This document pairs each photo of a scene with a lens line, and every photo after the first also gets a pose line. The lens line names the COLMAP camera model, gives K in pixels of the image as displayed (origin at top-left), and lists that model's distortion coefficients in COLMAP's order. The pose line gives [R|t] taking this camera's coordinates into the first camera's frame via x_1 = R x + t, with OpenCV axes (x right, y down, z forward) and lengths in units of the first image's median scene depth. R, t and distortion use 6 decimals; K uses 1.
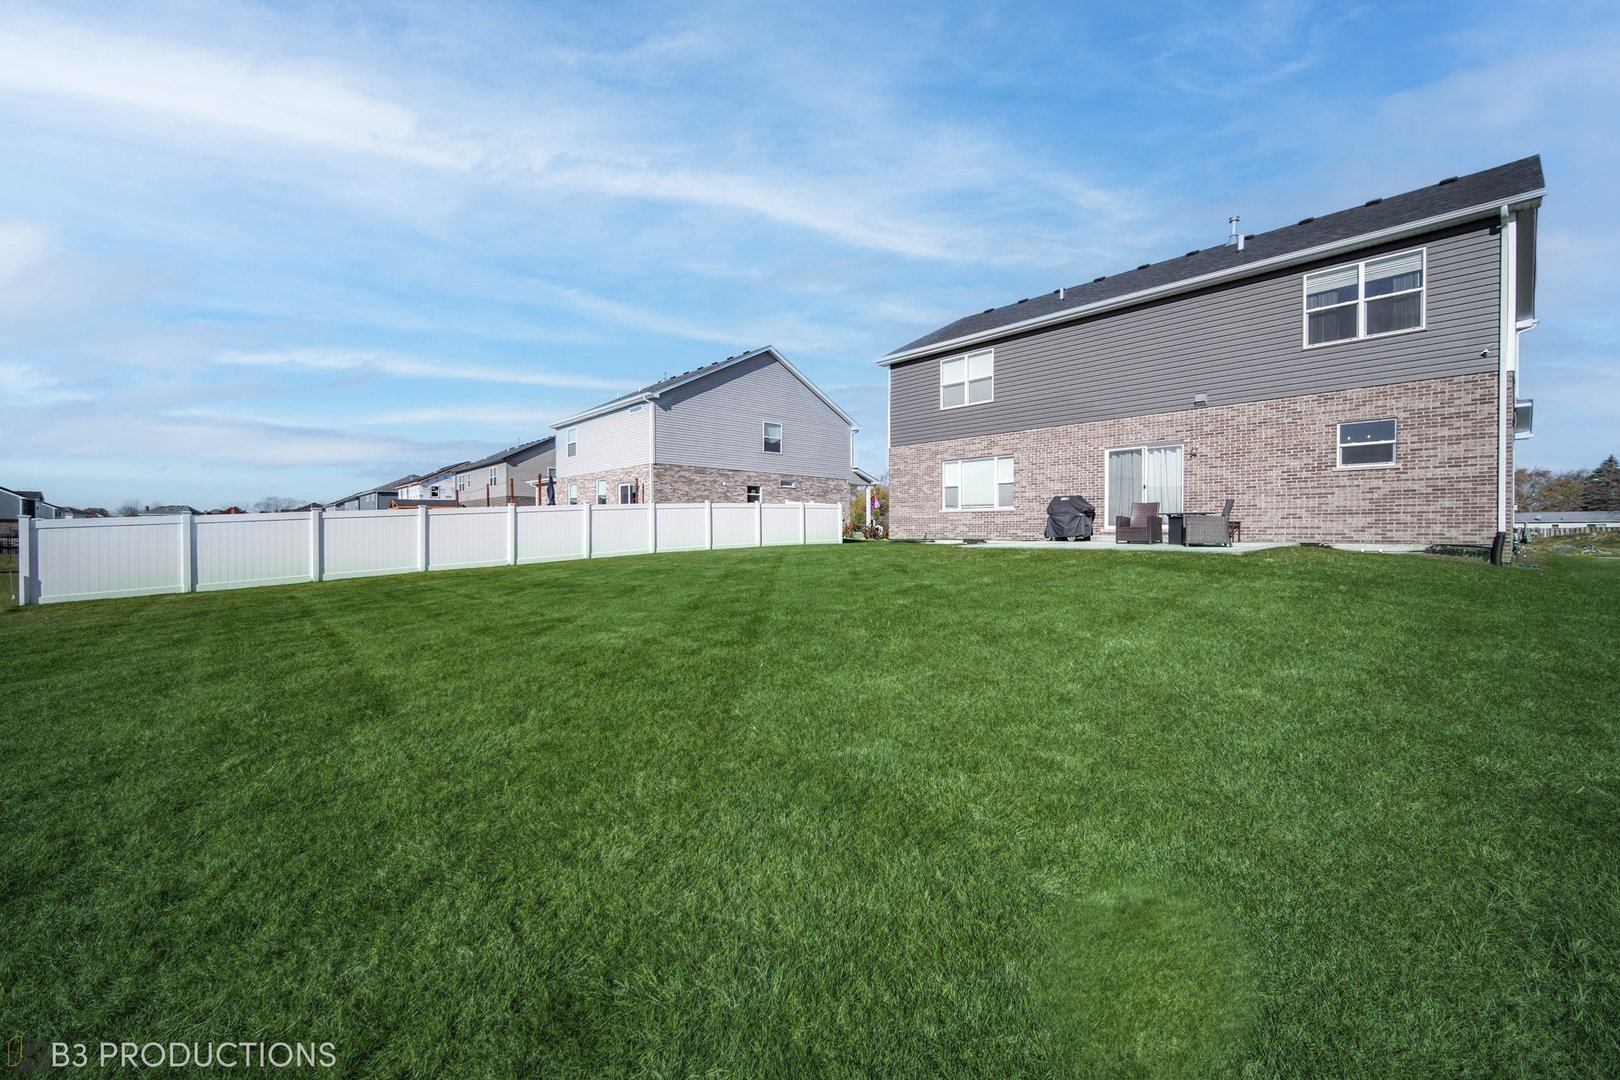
lens RADIAL K [[638.9, 0, 806.4], [0, 638.9, 534.6], [0, 0, 1]] dist [-0.002045, -0.000538]
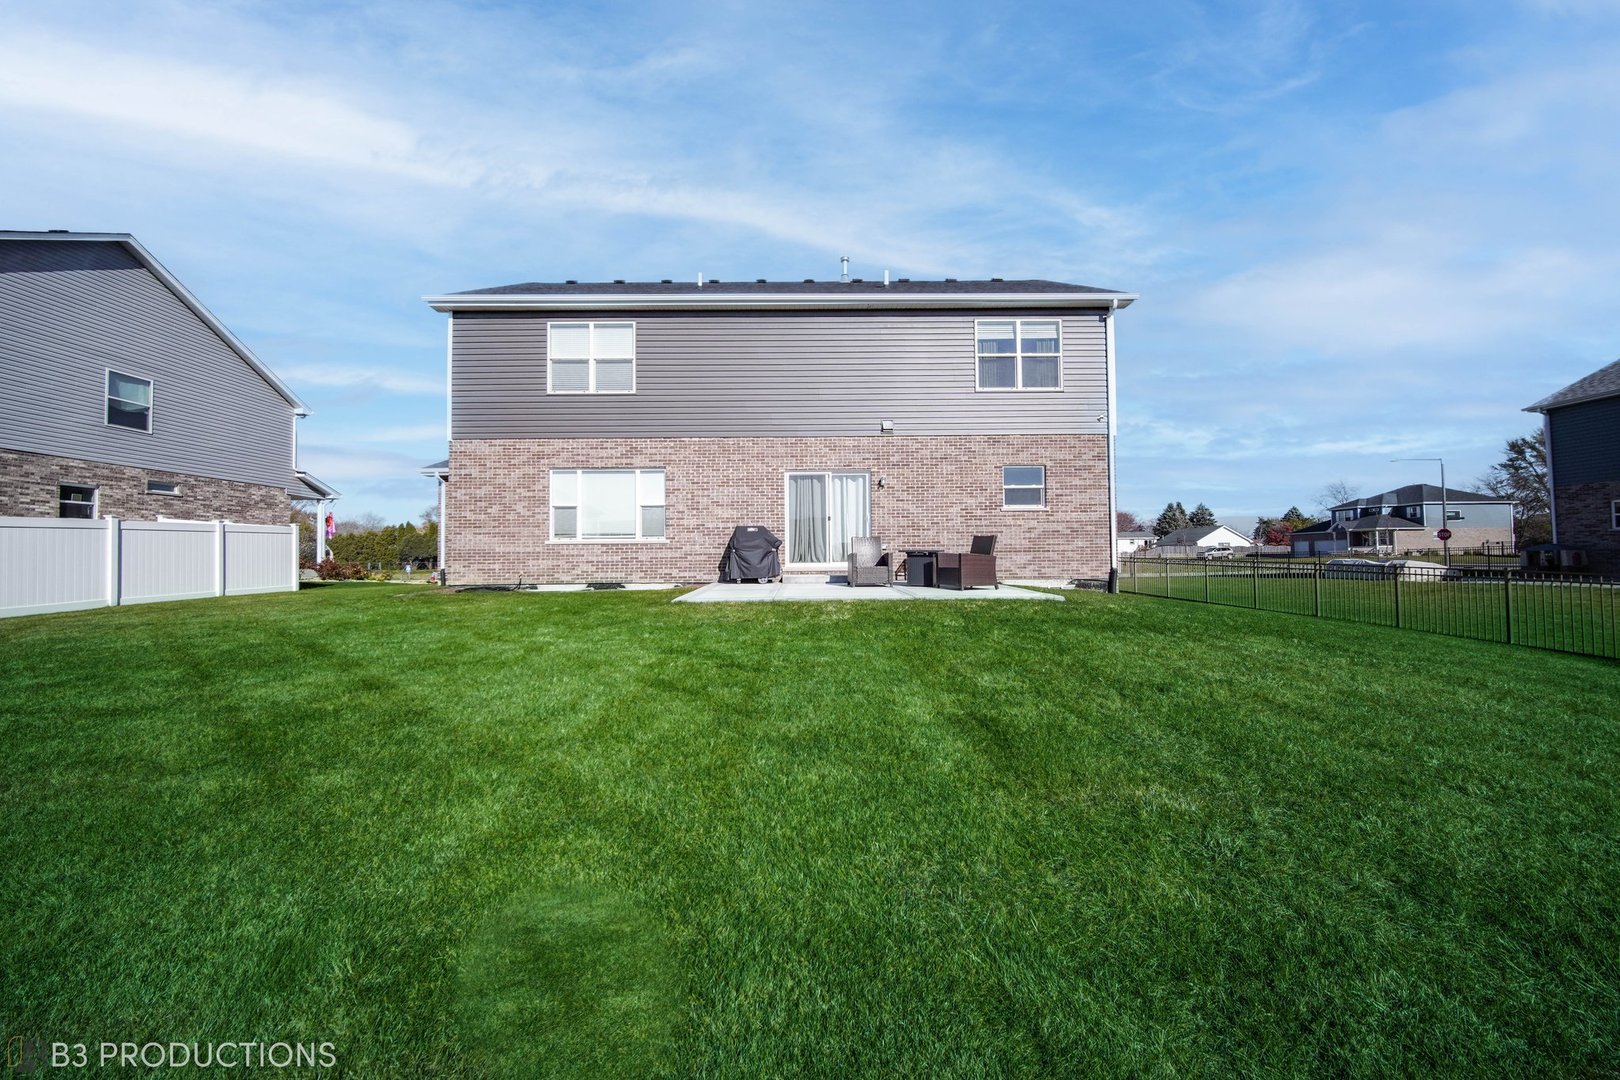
lens RADIAL K [[638.9, 0, 809.2], [0, 638.9, 537.5], [0, 0, 1]] dist [-0.002045, -0.000538]
pose [[0.673346, 0.017827, 0.739112, -0.112557], [0.012162, 0.999307, -0.035182, -0.015823], [-0.739227, 0.032679, 0.672663, 0.370999]]
